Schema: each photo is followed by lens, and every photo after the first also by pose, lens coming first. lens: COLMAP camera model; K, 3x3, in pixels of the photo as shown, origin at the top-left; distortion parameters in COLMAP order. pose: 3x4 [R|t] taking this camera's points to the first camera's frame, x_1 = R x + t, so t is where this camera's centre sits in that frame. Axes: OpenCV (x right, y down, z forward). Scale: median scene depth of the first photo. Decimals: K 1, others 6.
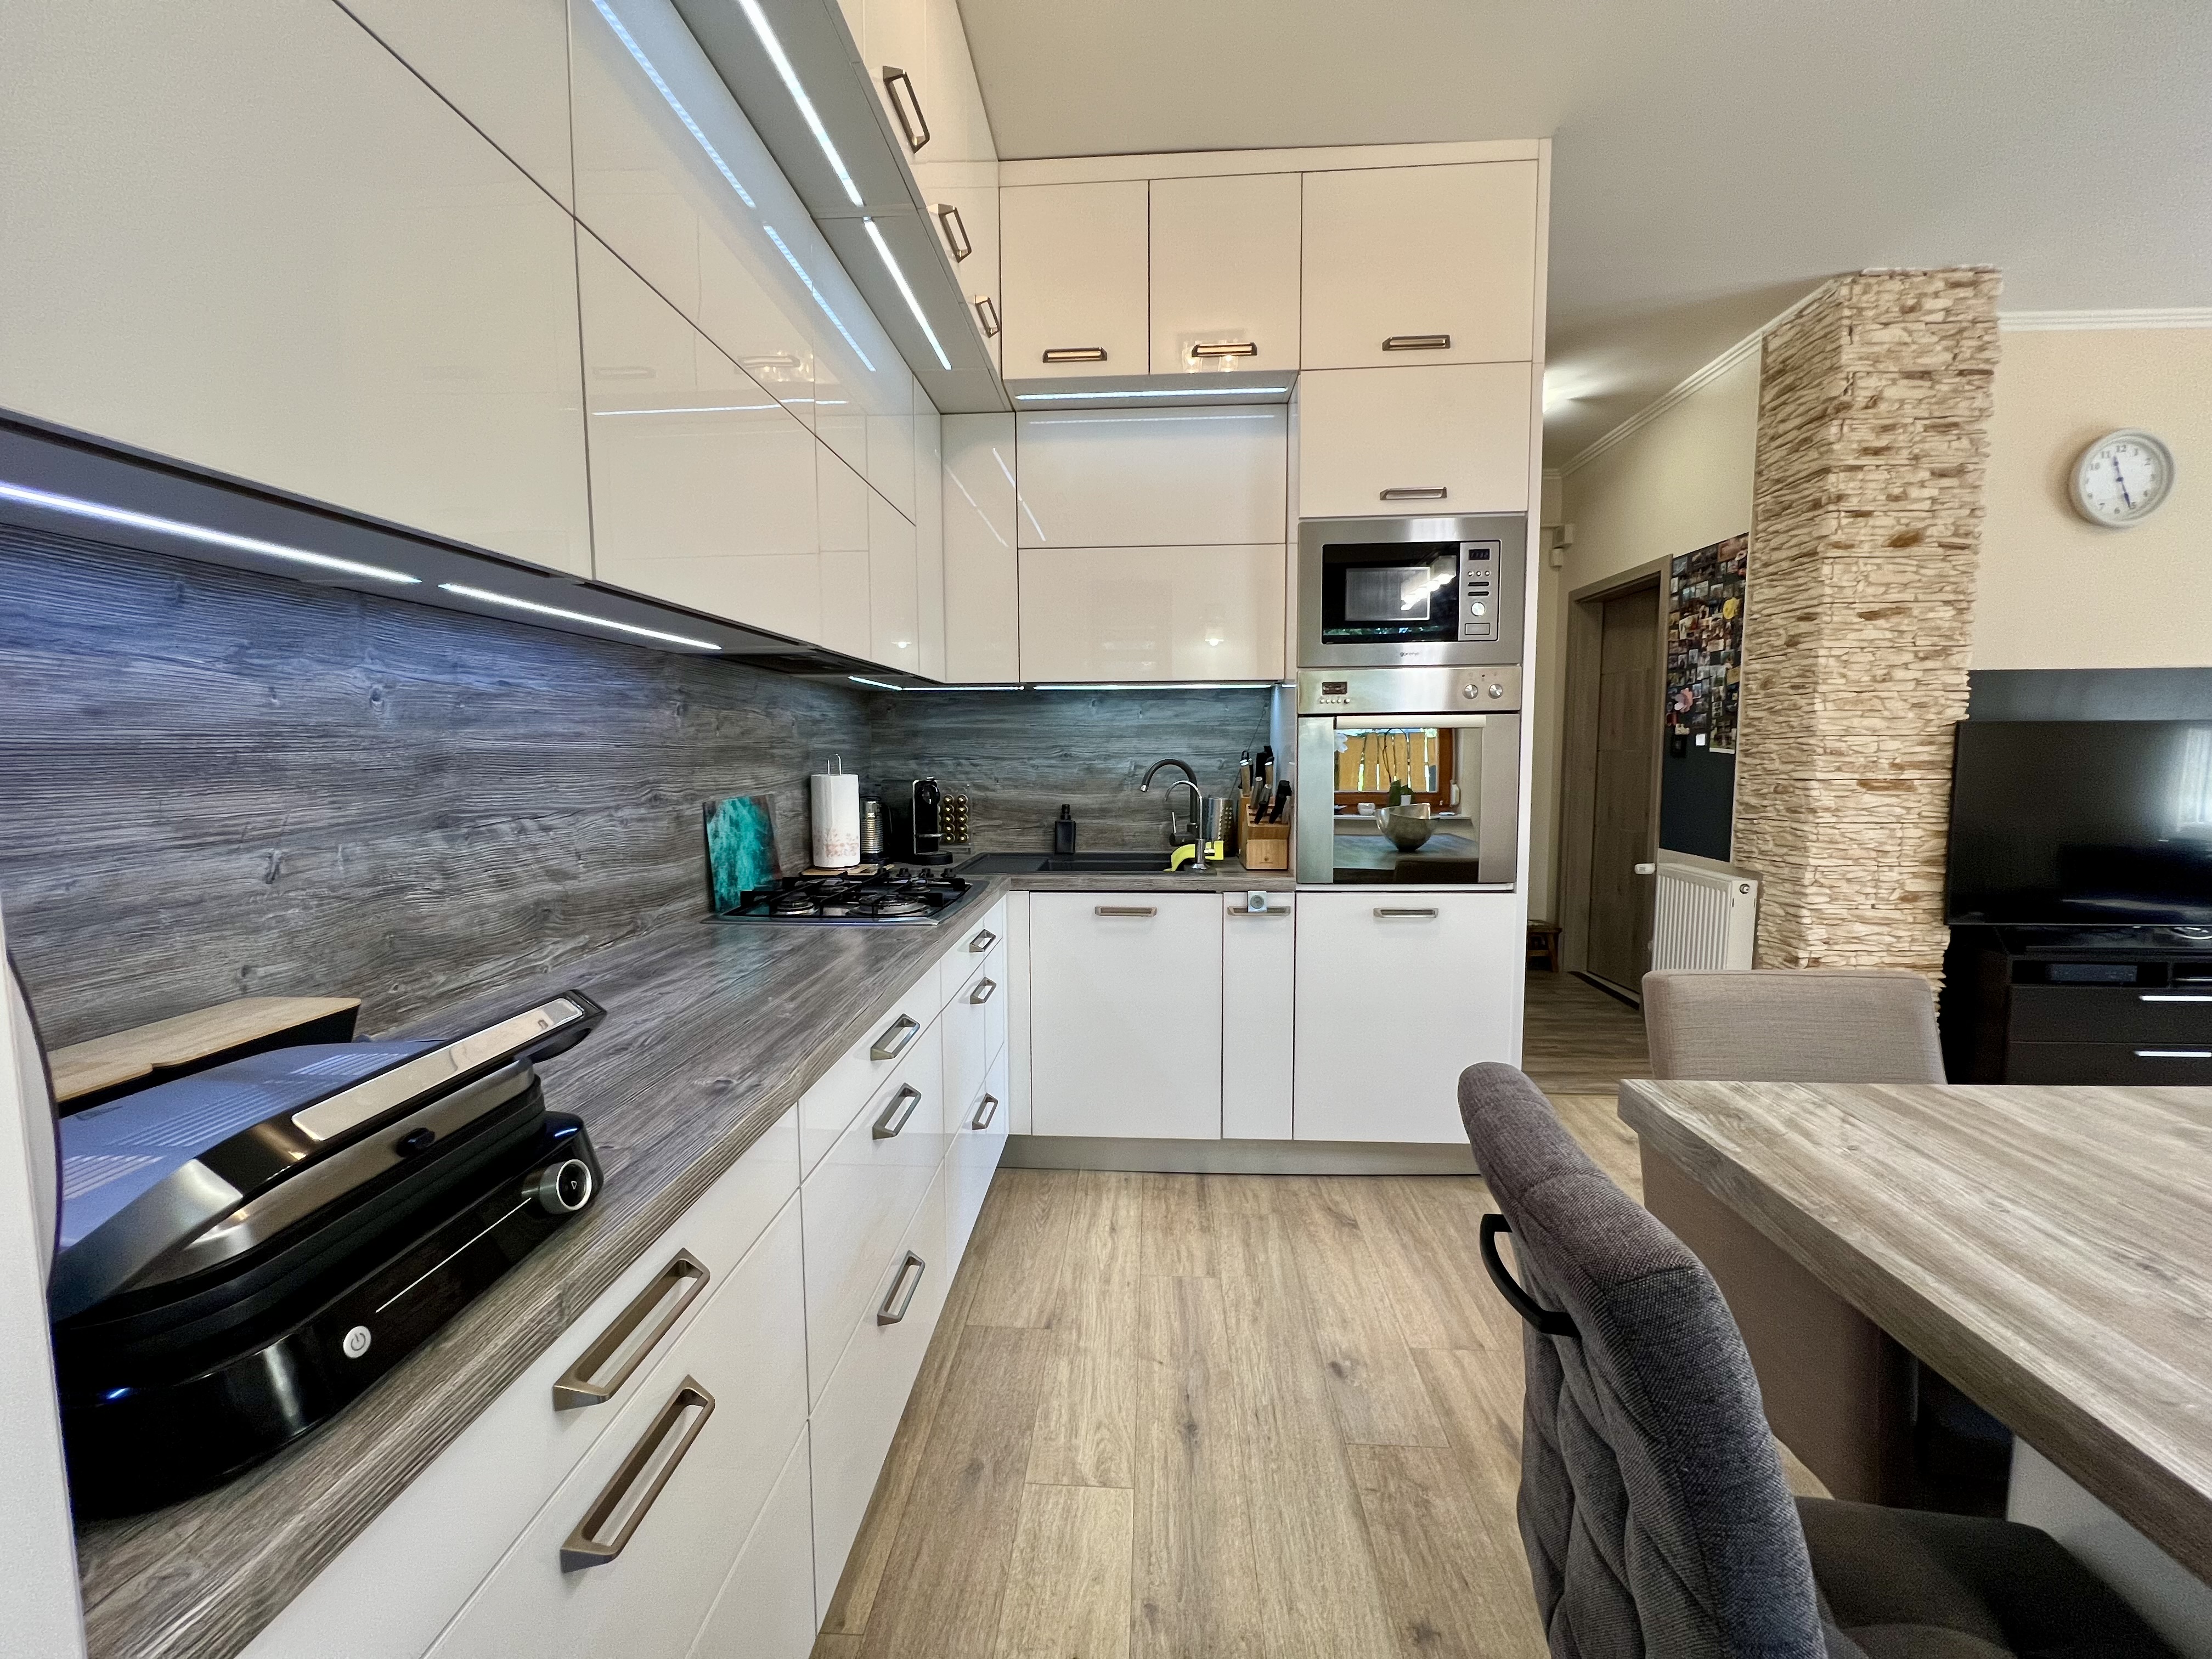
lens RADIAL K [[884.7, 0, 1094.2], [0, 884.7, 827.8], [0, 0, 1]] dist [-0.003306, 0.000452]
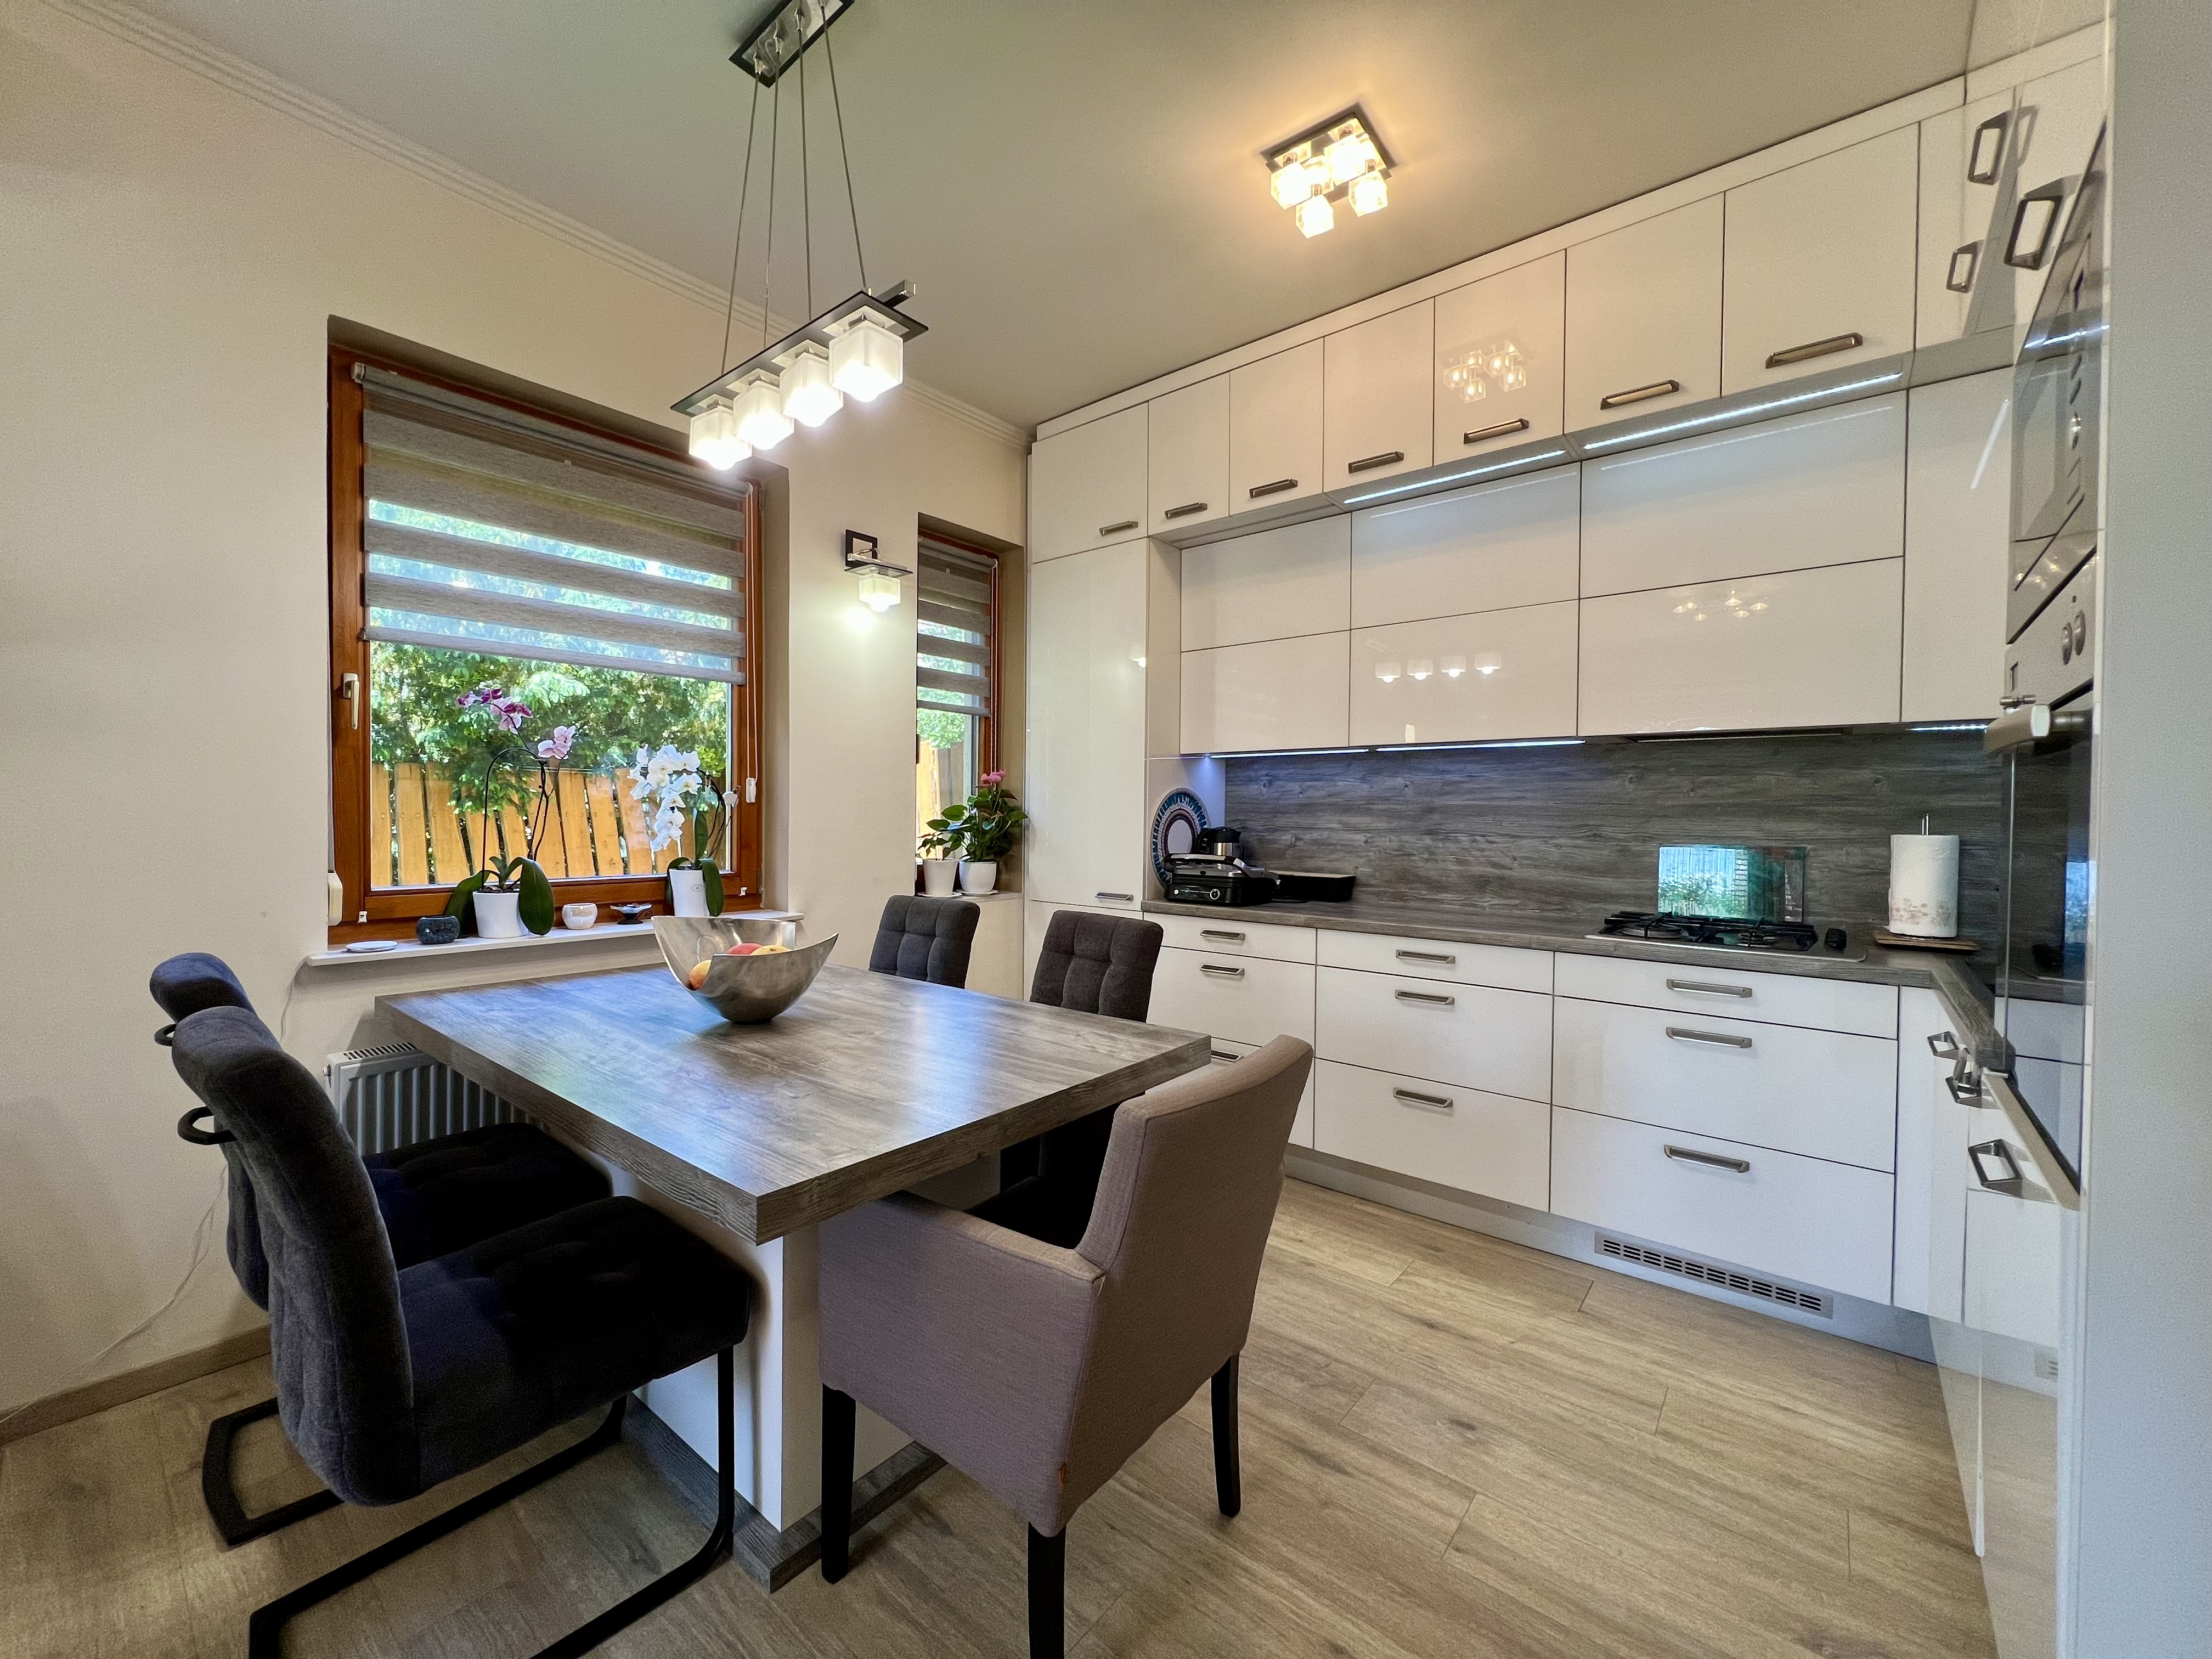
lens RADIAL K [[884.7, 0, 1099.5], [0, 884.7, 828.9], [0, 0, 1]] dist [-0.003306, 0.000452]
pose [[-0.591418, 0.013061, -0.806259, 1.837395], [-0.081039, 0.993844, 0.075545, -0.128207], [0.802282, 0.110017, -0.586719, 1.661748]]
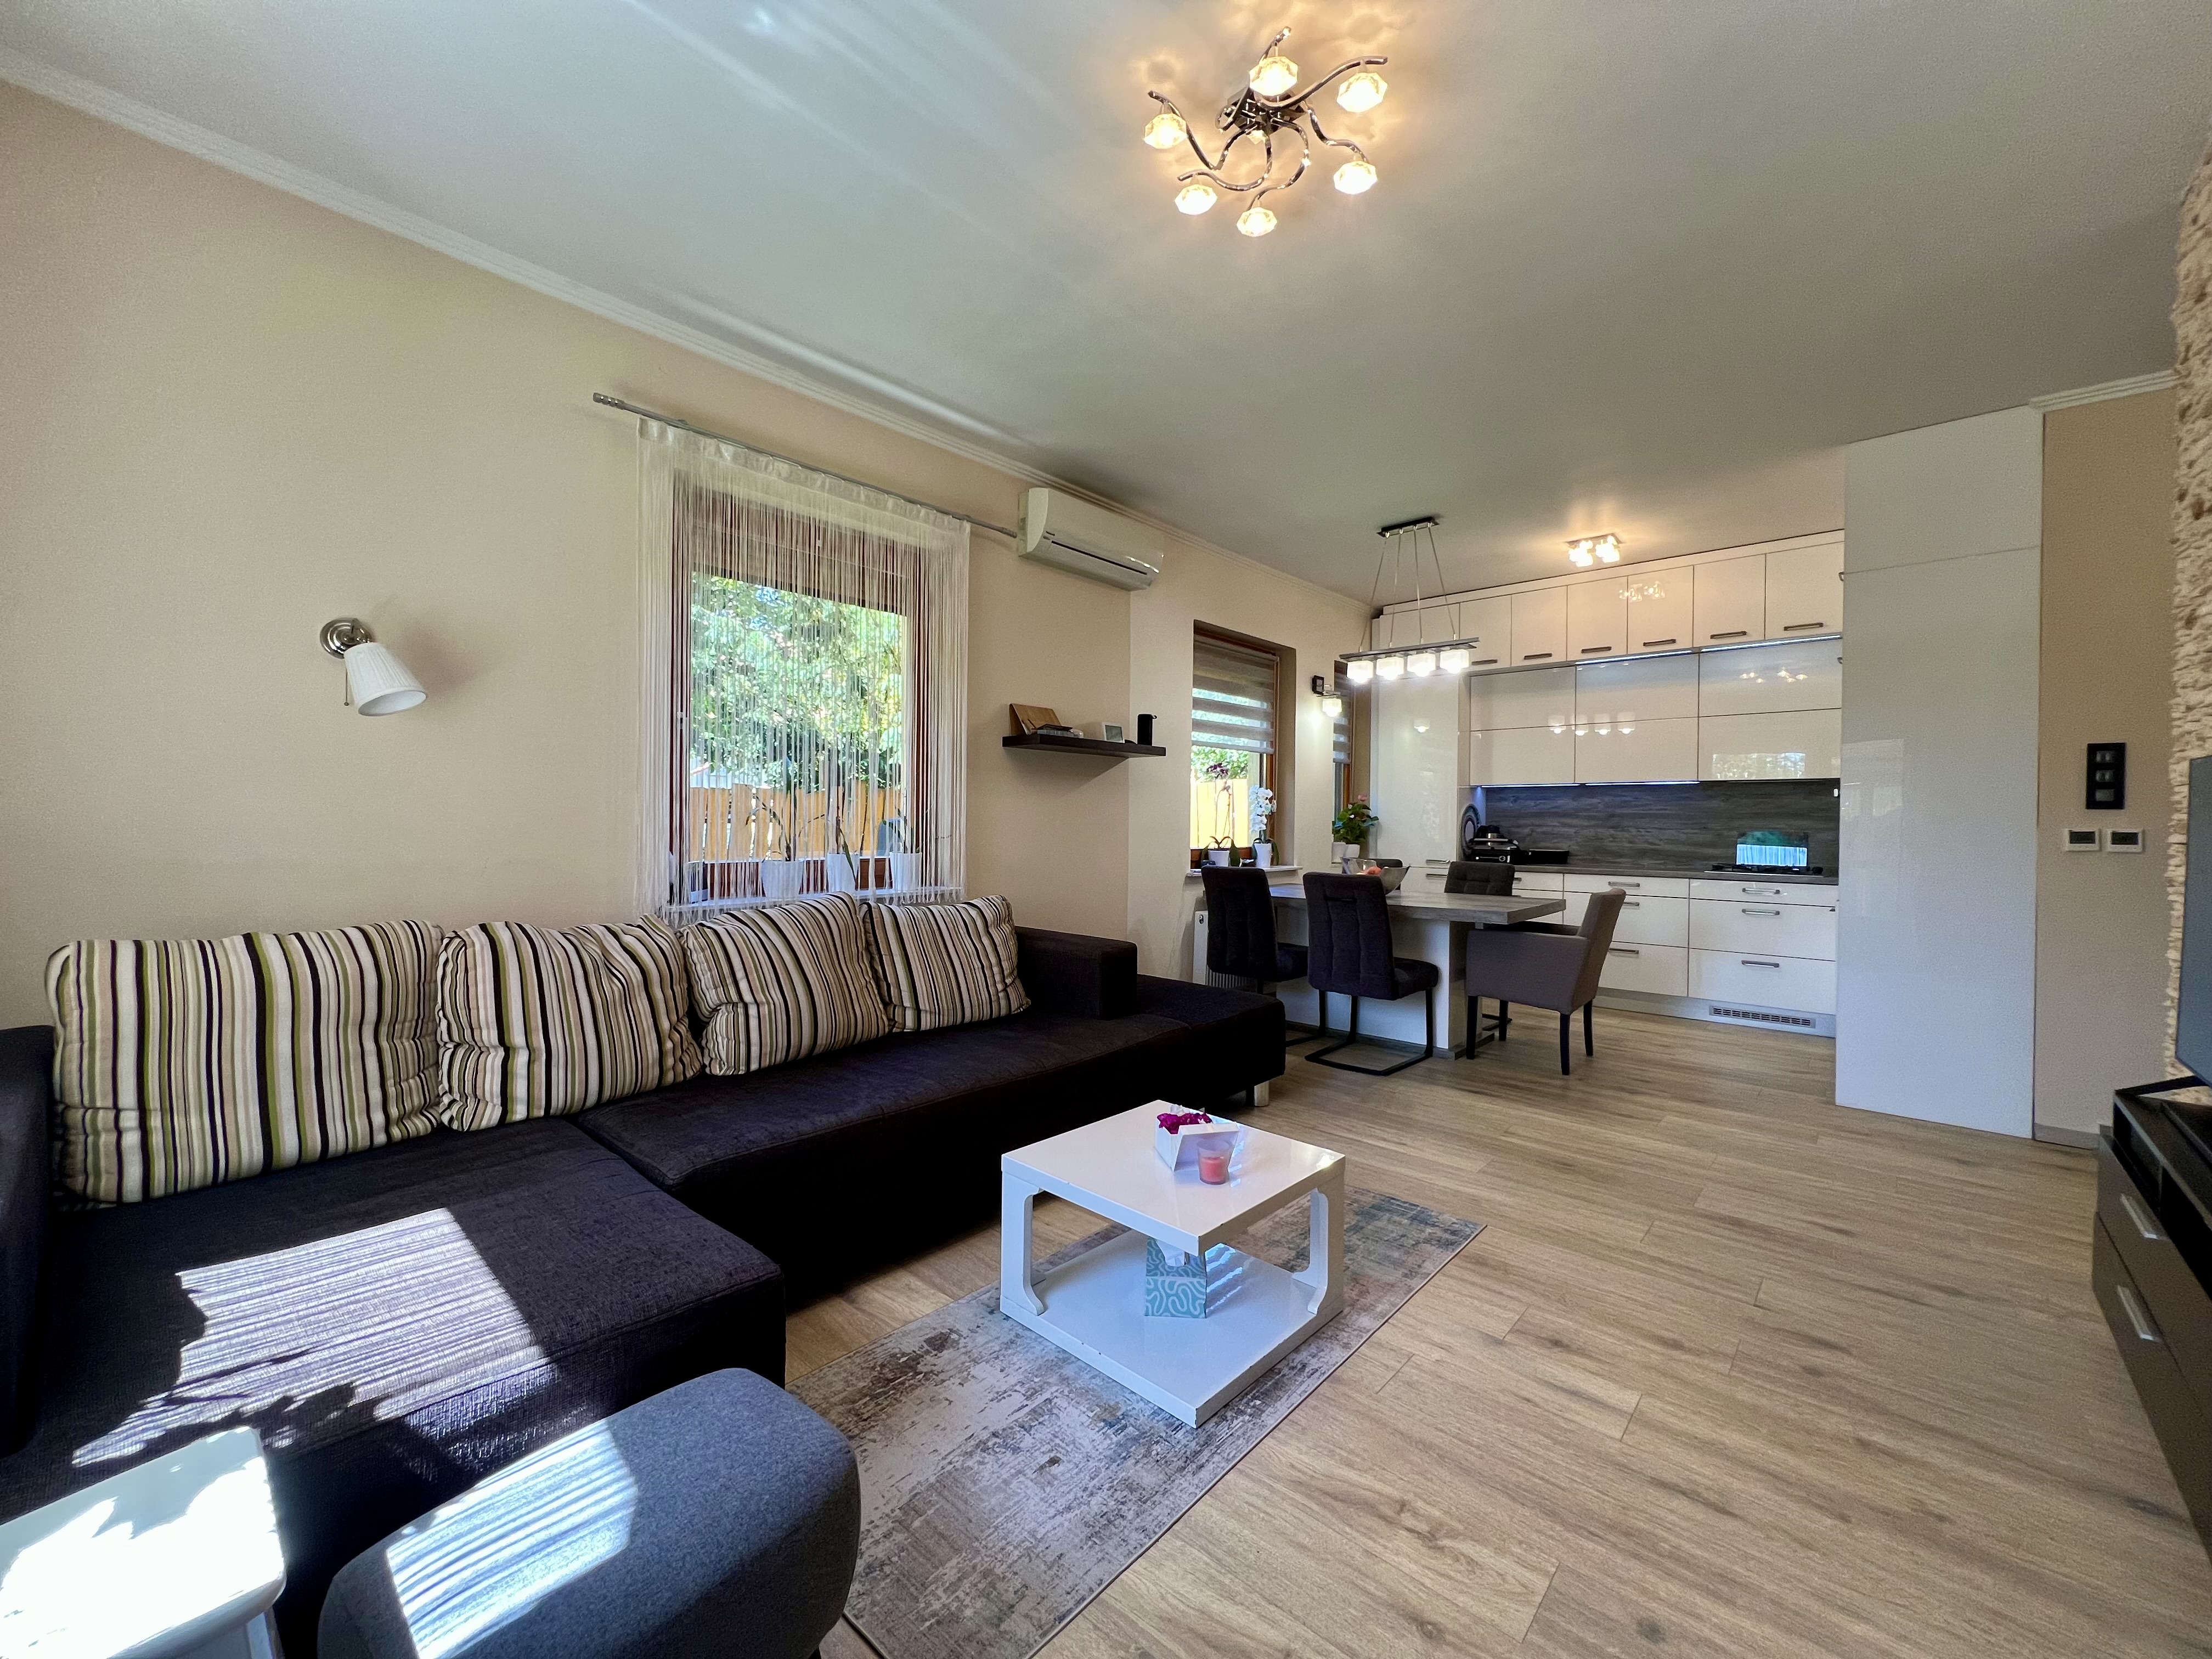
lens RADIAL K [[884.7, 0, 1097.8], [0, 884.7, 829.5], [0, 0, 1]] dist [-0.003306, 0.000452]
pose [[-0.631808, 0.006501, -0.775097, 4.760416], [-0.076953, 0.994499, 0.071068, -0.118354], [0.771295, 0.104548, -0.627832, 1.804403]]
